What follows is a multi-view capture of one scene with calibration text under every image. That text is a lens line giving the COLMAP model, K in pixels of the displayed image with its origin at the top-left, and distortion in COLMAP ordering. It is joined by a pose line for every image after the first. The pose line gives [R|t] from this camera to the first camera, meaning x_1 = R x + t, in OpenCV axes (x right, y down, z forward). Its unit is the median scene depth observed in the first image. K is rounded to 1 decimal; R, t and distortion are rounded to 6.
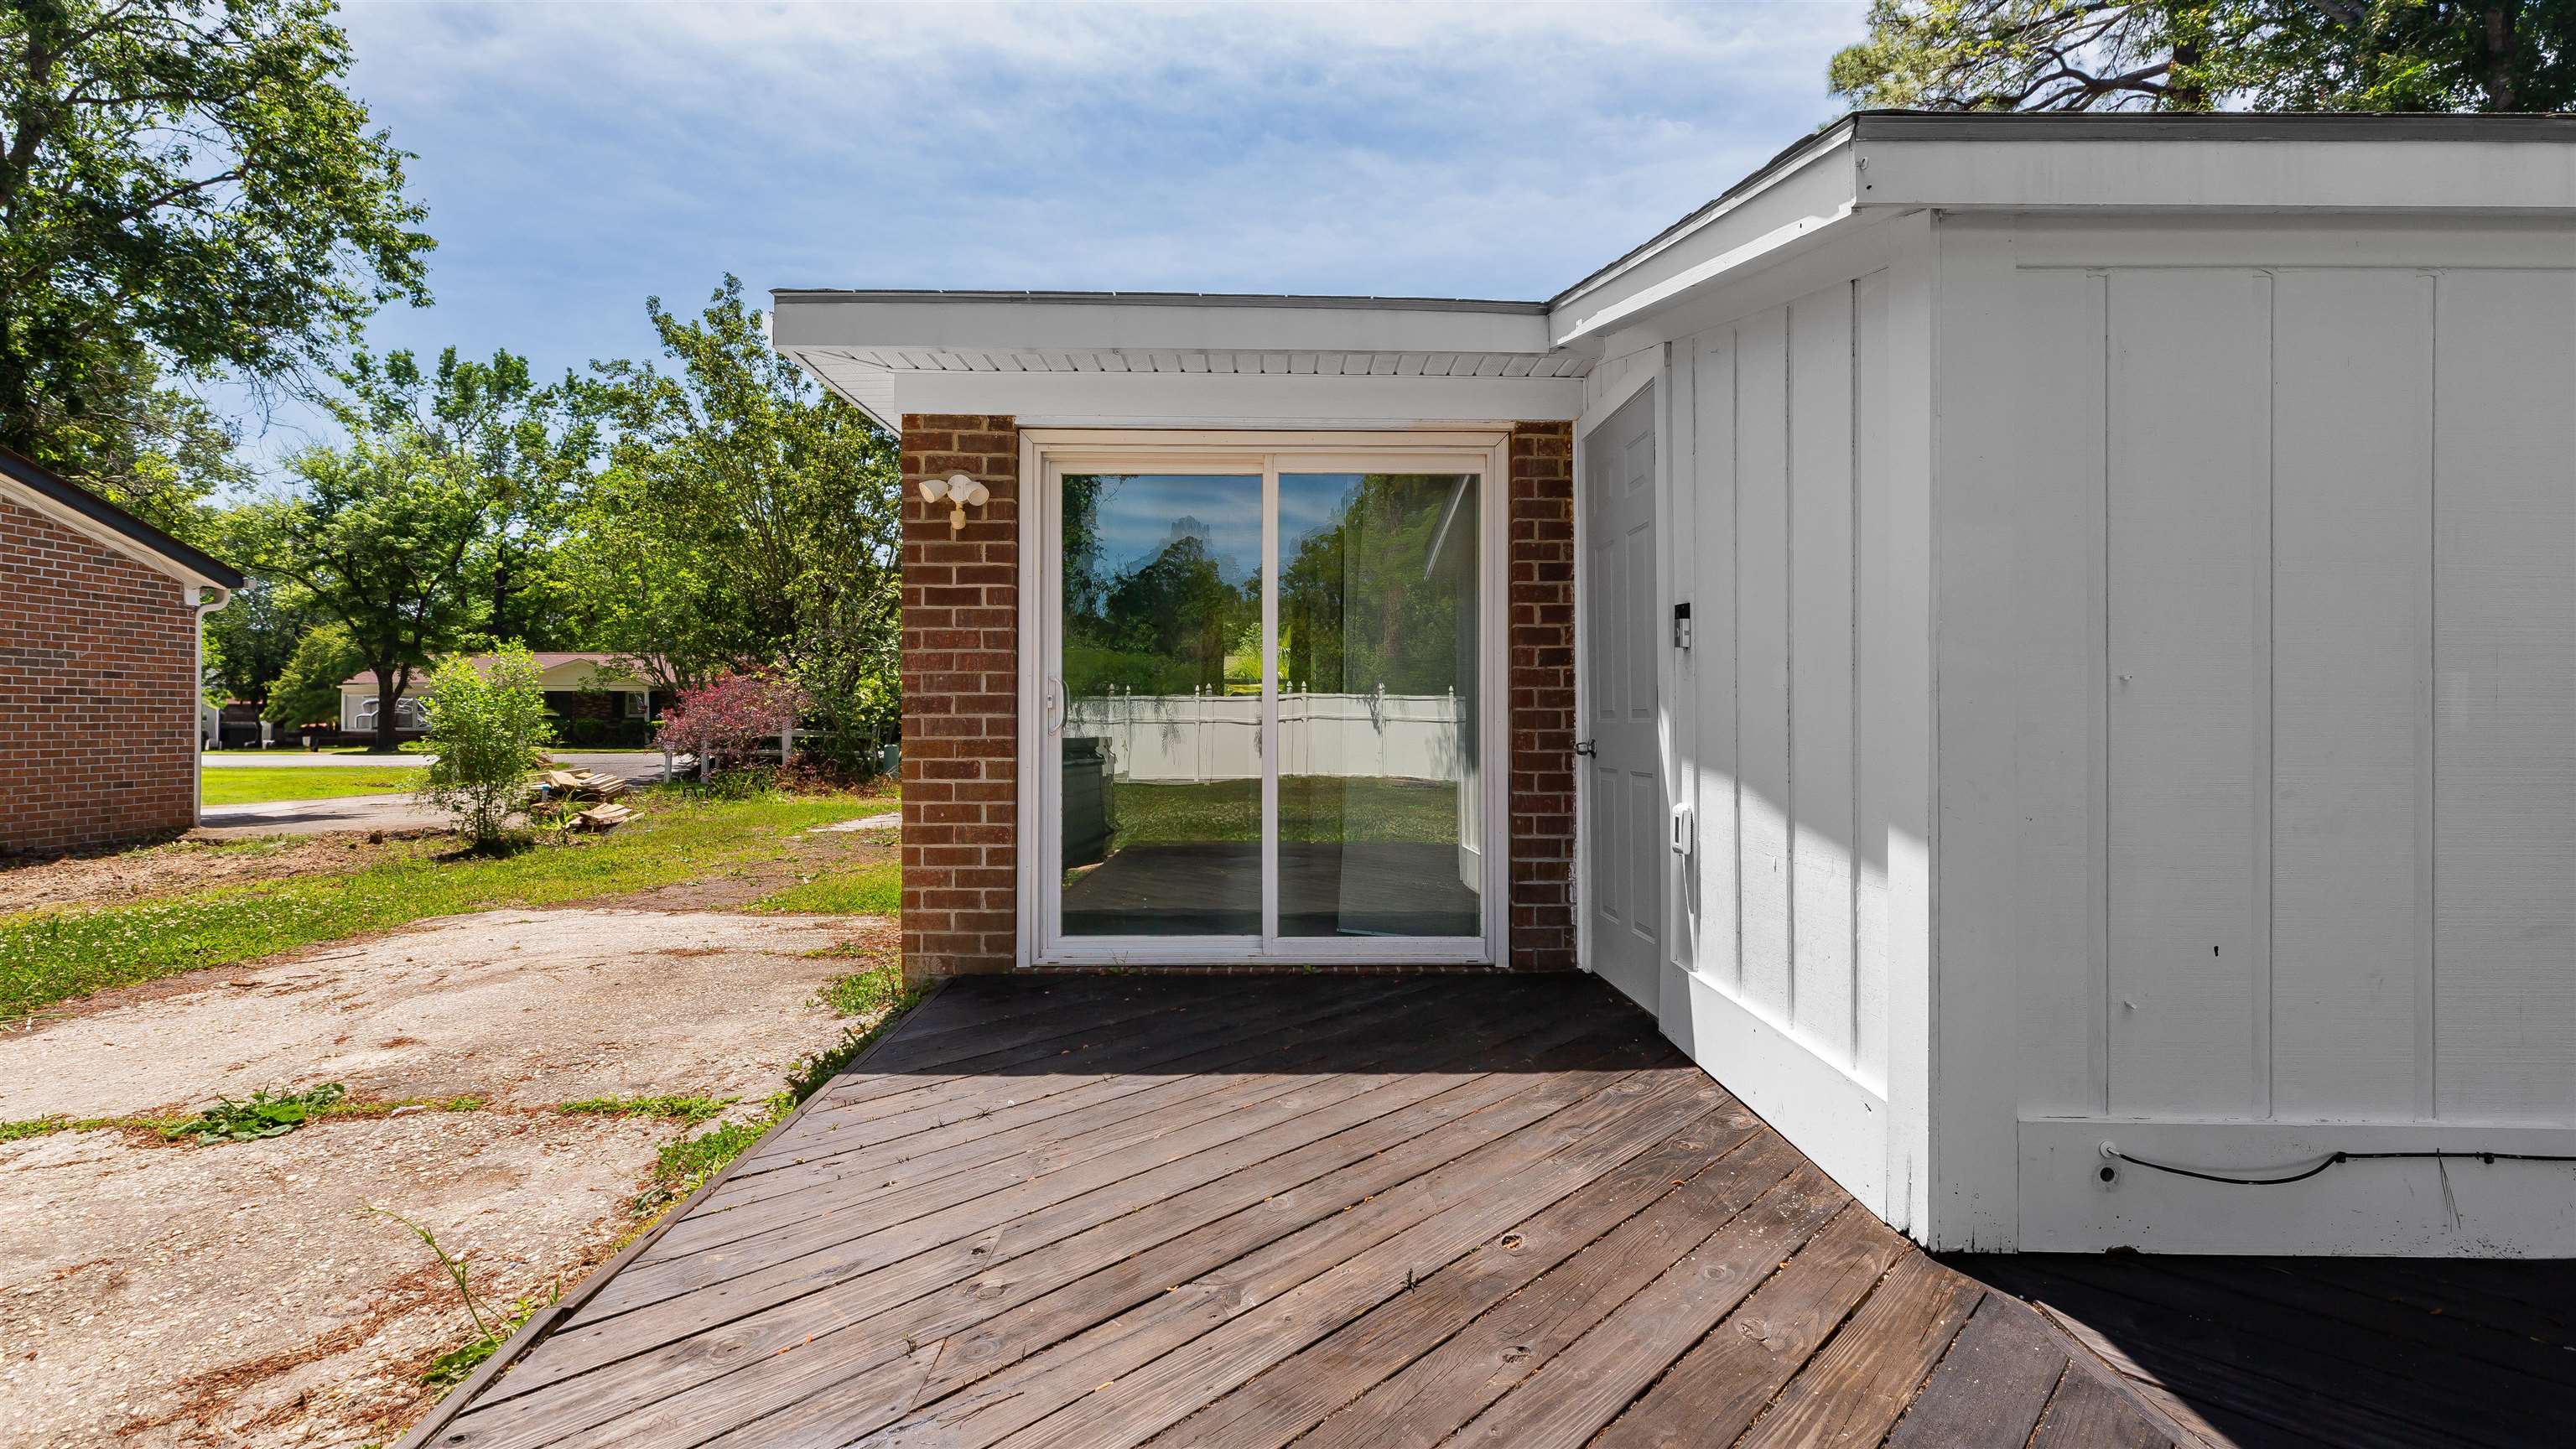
lens RADIAL K [[1161.6, 0, 1290.8], [0, 1161.6, 719.7], [0, 0, 1]] dist [0.003306, -0.000123]
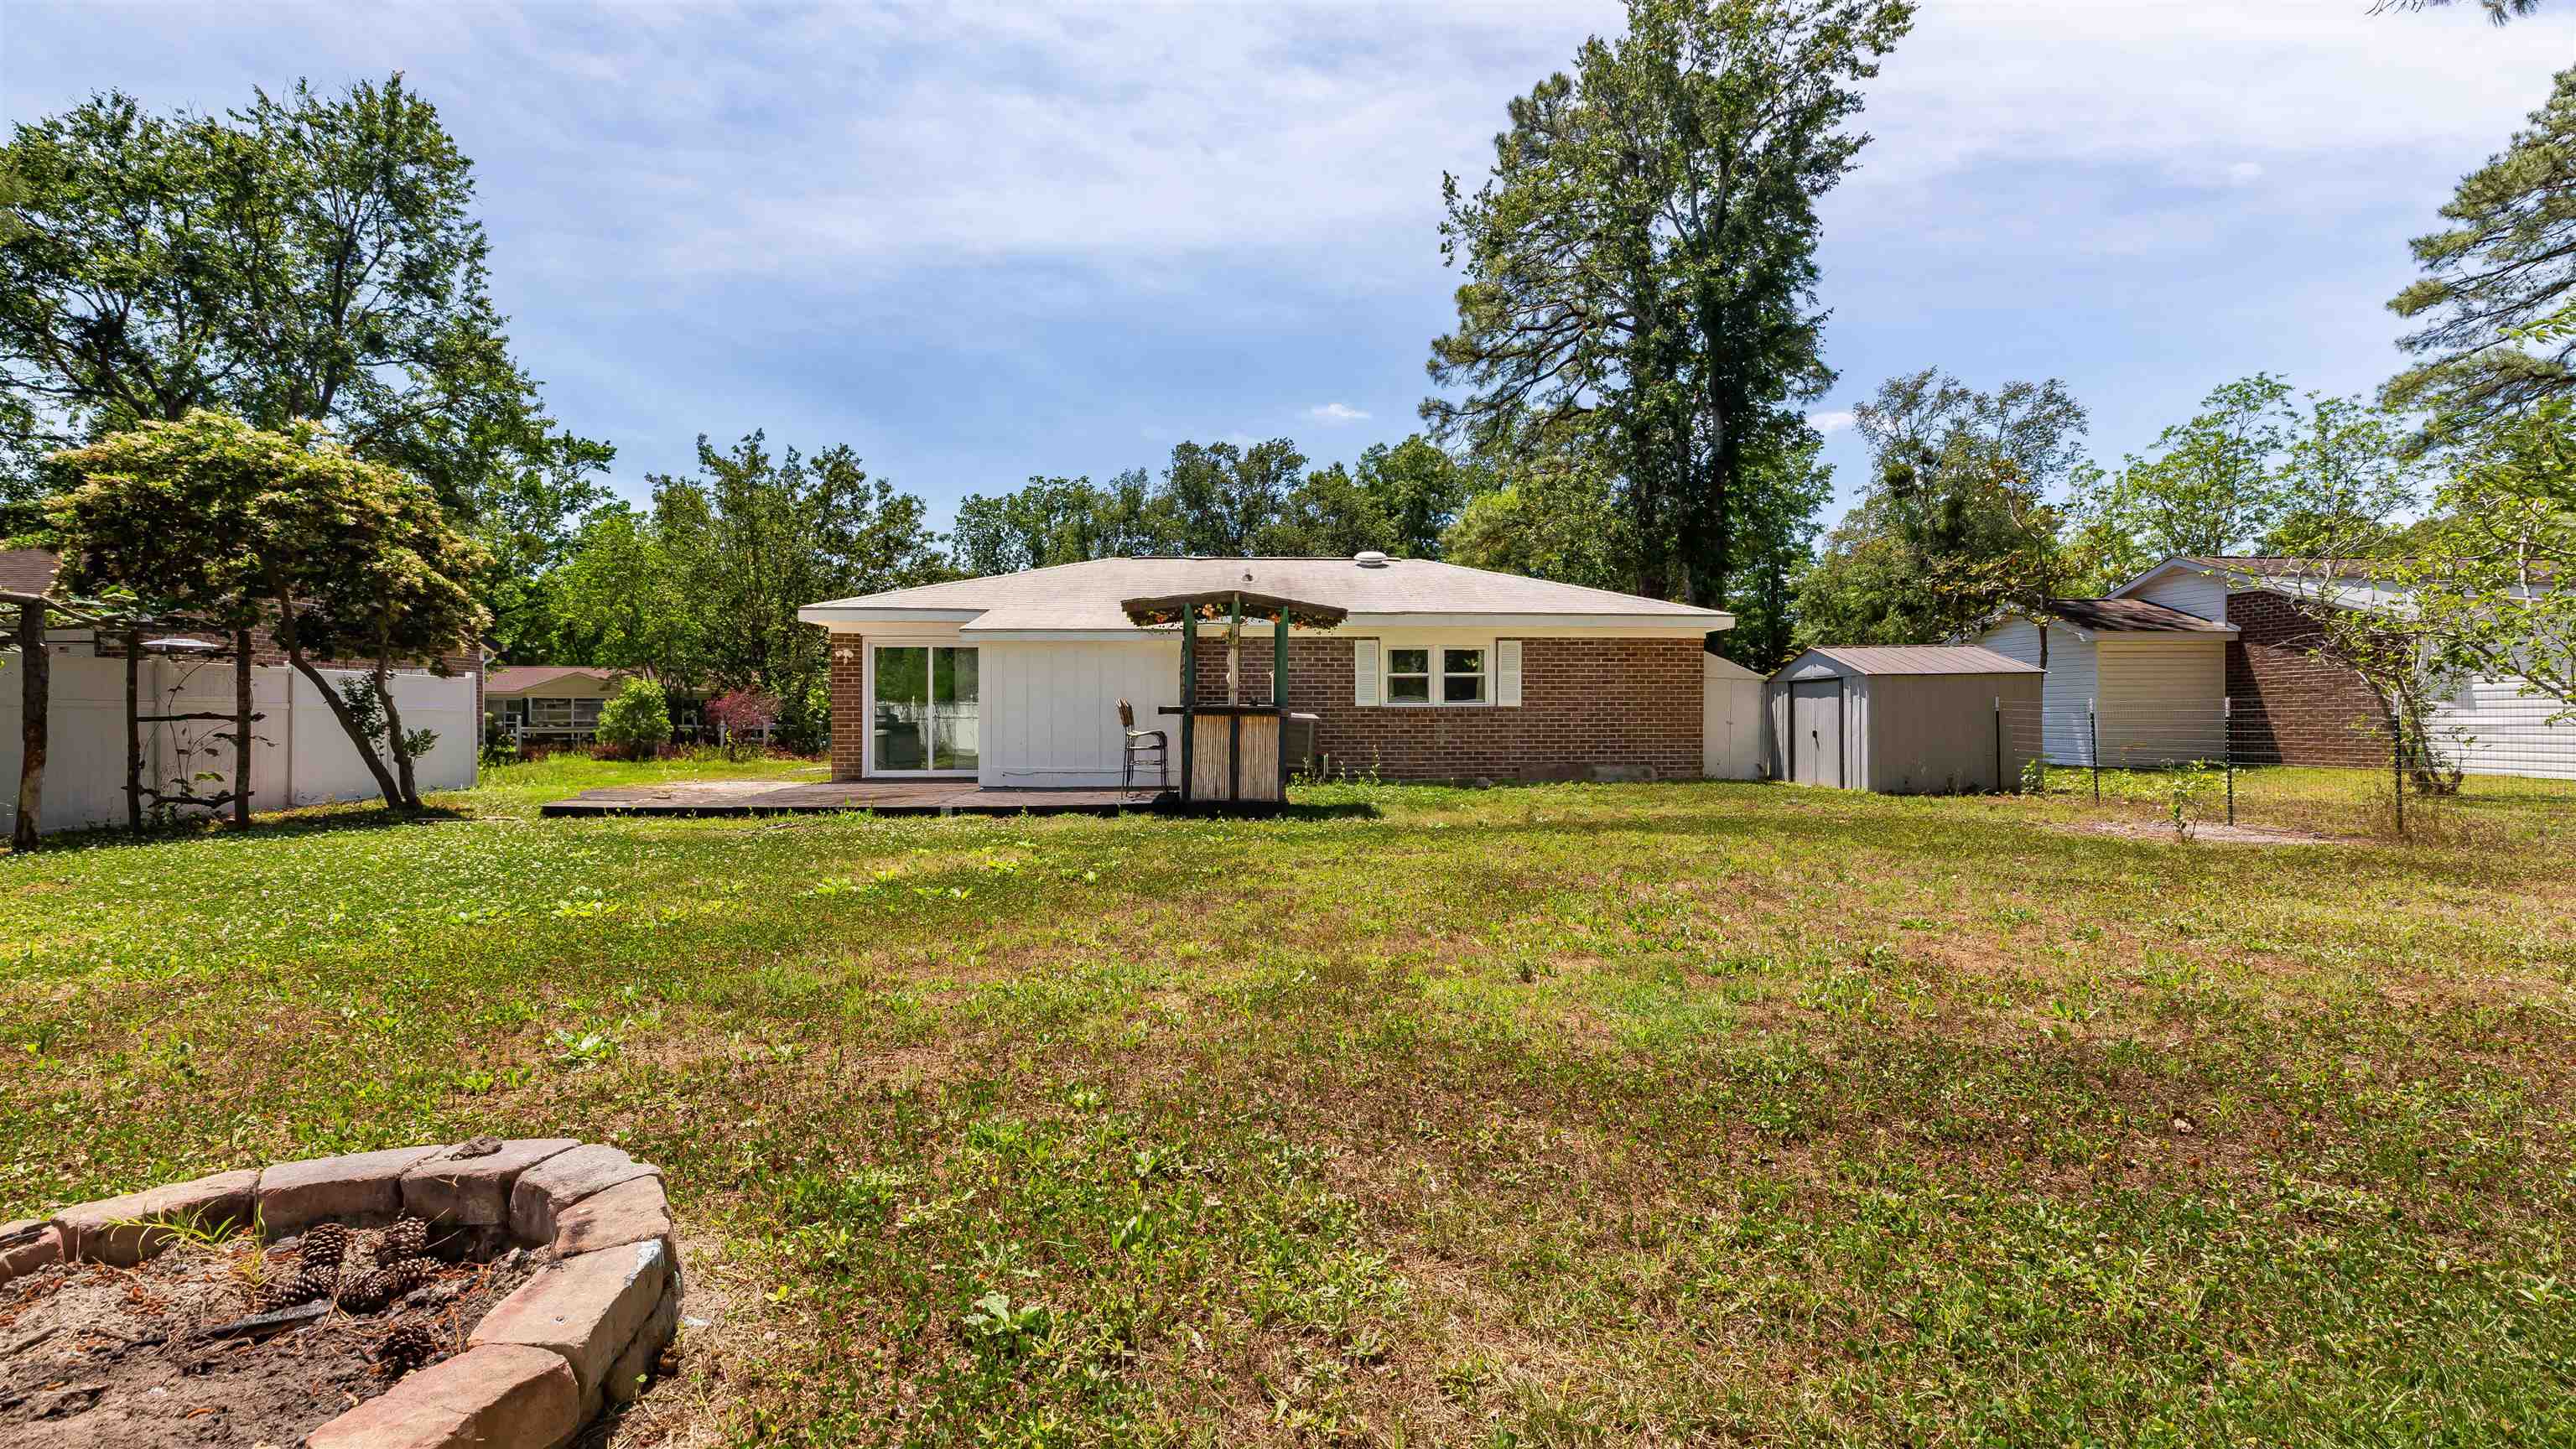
lens RADIAL K [[1155.5, 0, 1303.0], [0, 1155.5, 733.2], [0, 0, 1]] dist [0.014871, -0.000391]
pose [[0.998901, 0.000993, 0.046856, 1.226416], [-0.001691, 0.999888, 0.014865, 0.011471], [-0.046836, -0.014928, 0.998791, -3.342839]]
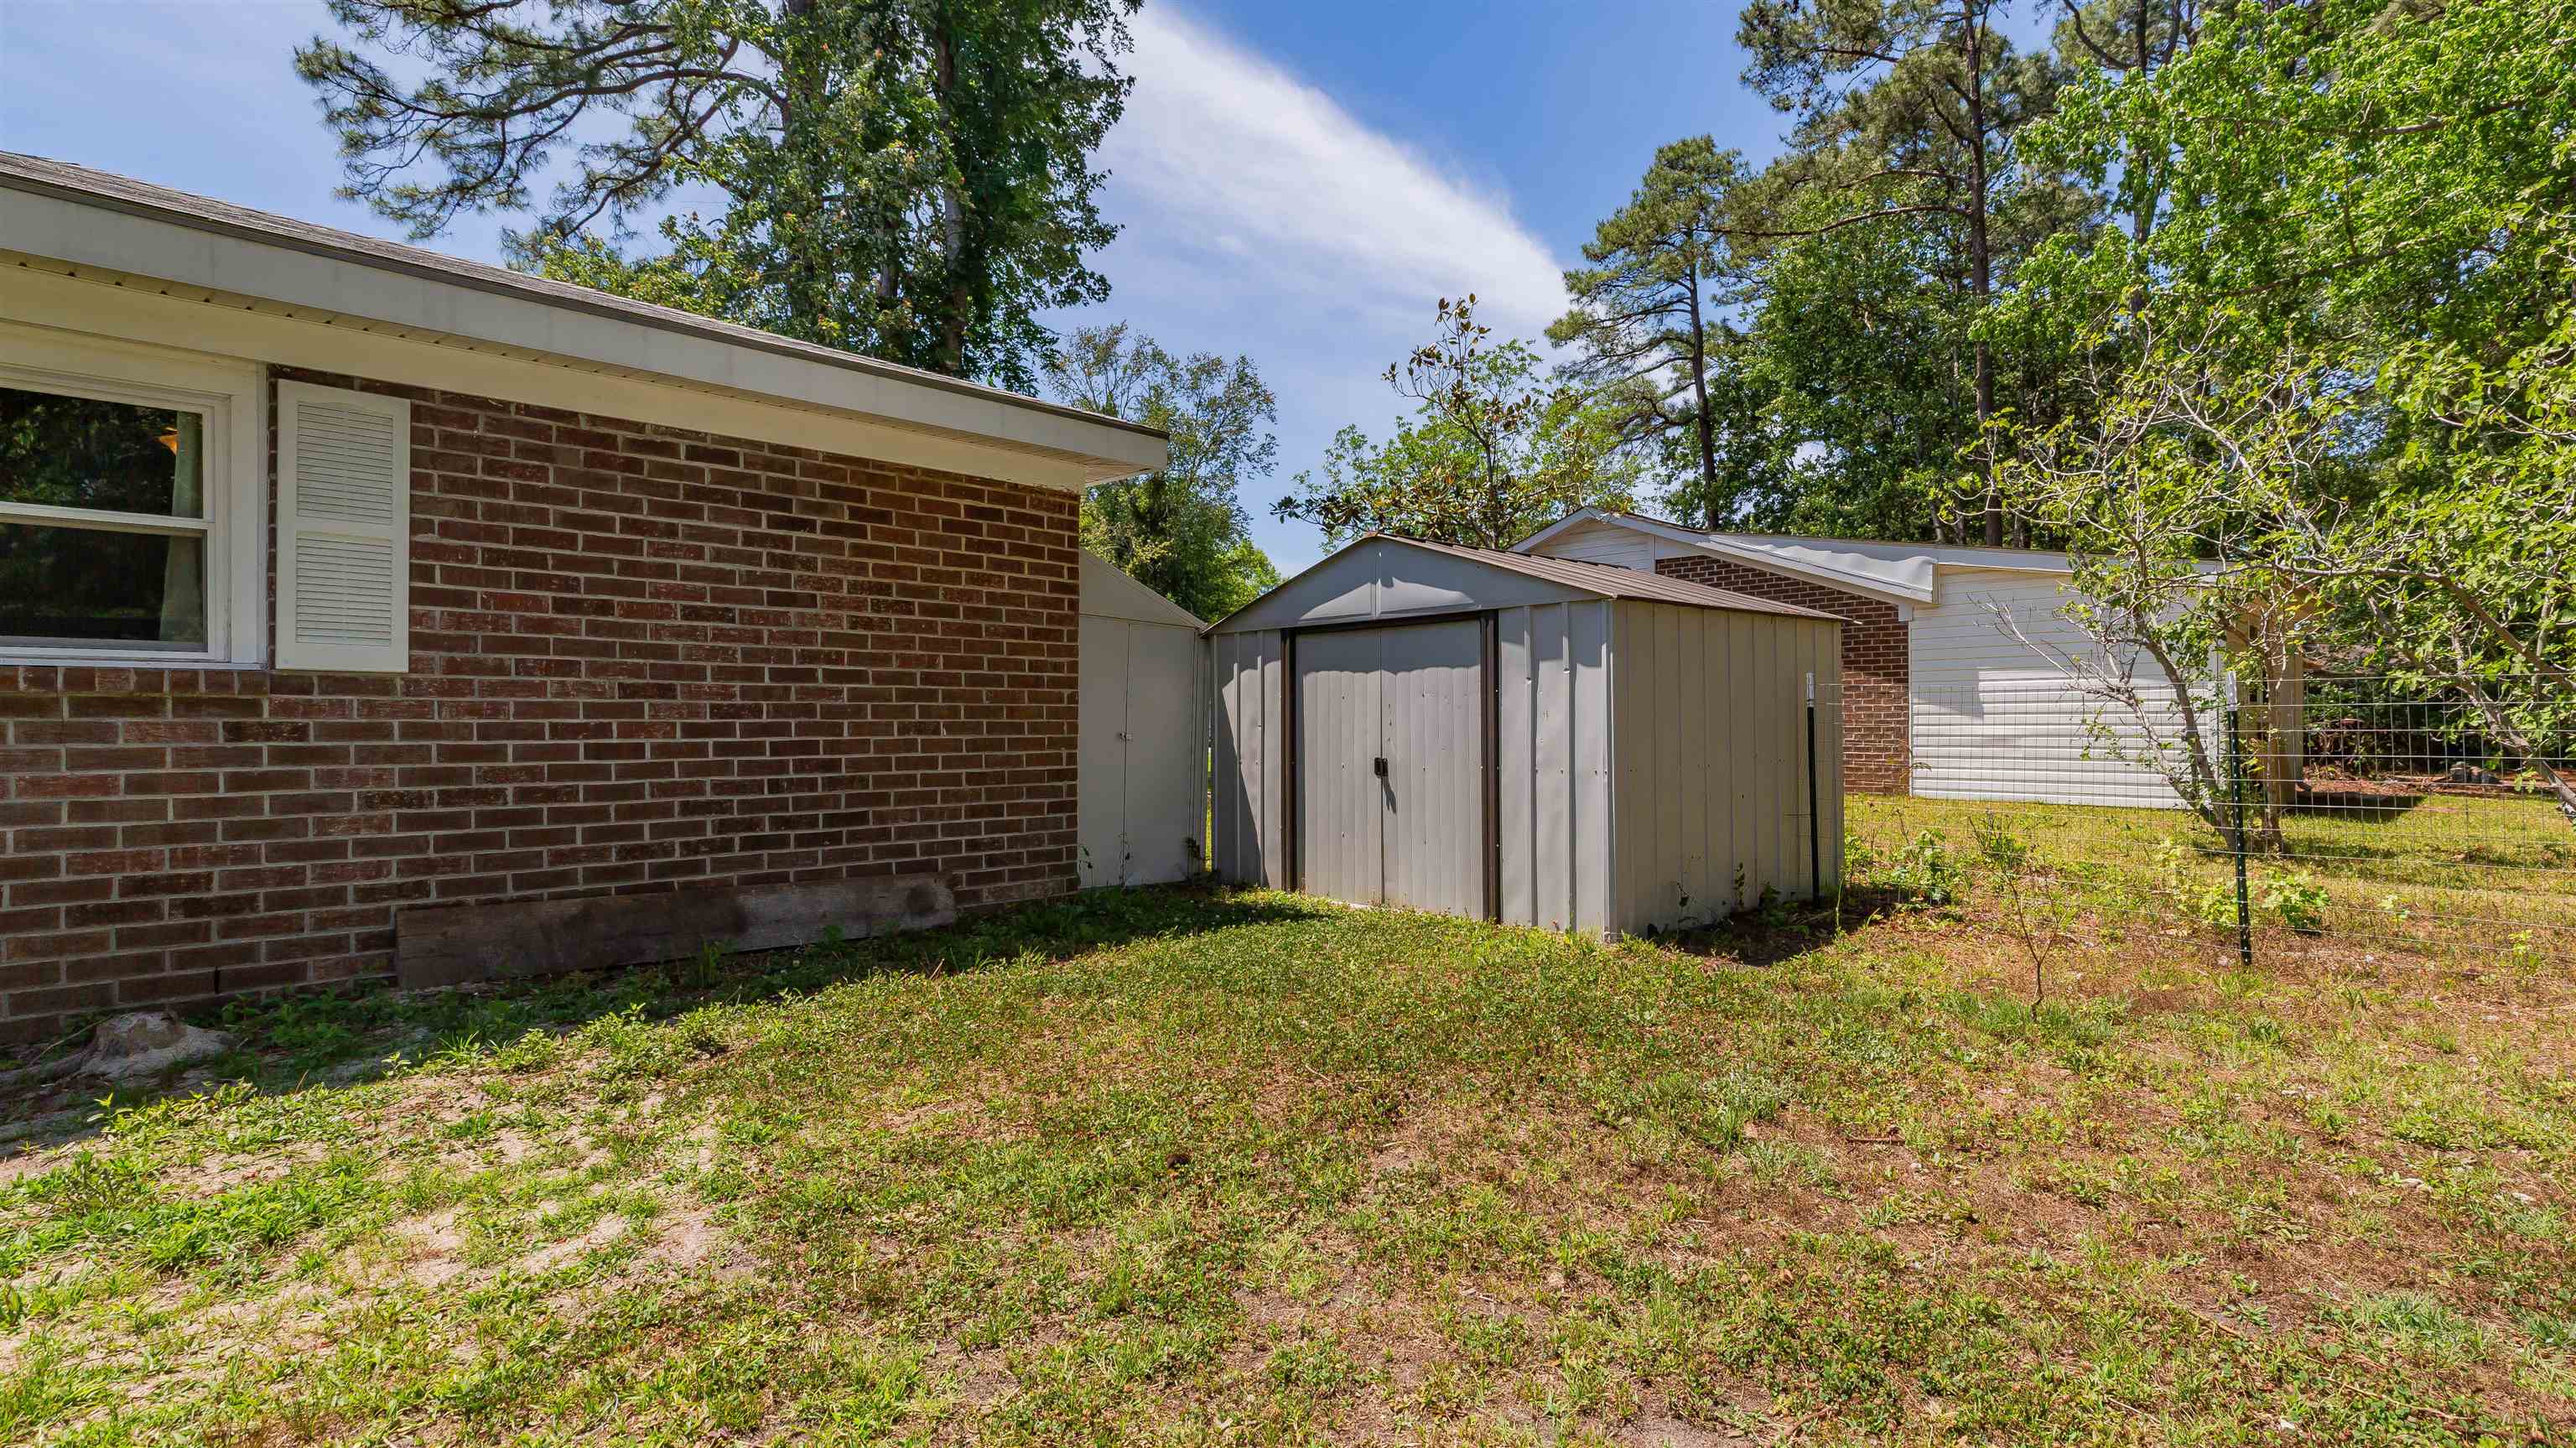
lens RADIAL K [[1244.7, 0, 1412.5], [0, 1244.7, 728.1], [0, 0, 1]] dist [-0.028966, -0.000127]
pose [[0.680784, 0.001734, 0.732482, 2.112234], [-0.002678, 0.999996, 0.000122, 0.020743], [-0.732479, -0.002045, 0.680787, -0.259571]]
